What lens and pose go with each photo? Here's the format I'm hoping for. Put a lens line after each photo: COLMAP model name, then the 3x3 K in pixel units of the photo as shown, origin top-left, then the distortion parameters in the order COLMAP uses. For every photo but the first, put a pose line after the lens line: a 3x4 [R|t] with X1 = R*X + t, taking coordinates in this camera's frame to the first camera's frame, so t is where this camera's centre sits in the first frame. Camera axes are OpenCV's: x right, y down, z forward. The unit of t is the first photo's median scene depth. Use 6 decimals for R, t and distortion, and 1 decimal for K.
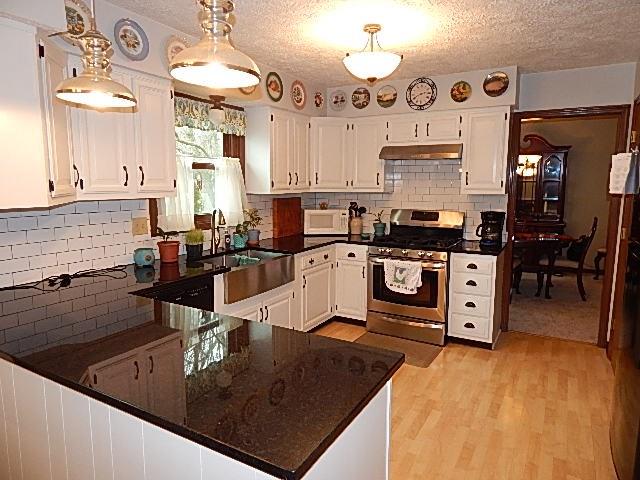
lens RADIAL K [[424.3, 0, 319.0], [0, 424.3, 238.1], [0, 0, 1]] dist [-0.003353, -0.001527]
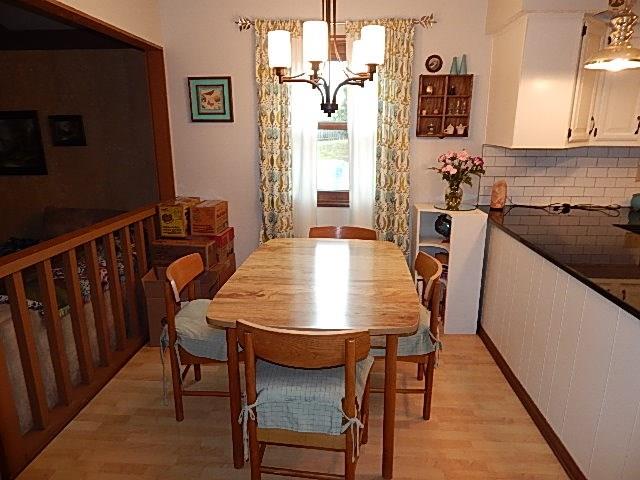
lens RADIAL K [[424.3, 0, 324.0], [0, 424.3, 241.1], [0, 0, 1]] dist [-0.003353, -0.001527]
pose [[0.452456, 0.225126, -0.862903, 0.679328], [-0.117797, 0.974220, 0.192402, 0.115849], [0.883973, 0.014594, 0.467311, -0.847153]]
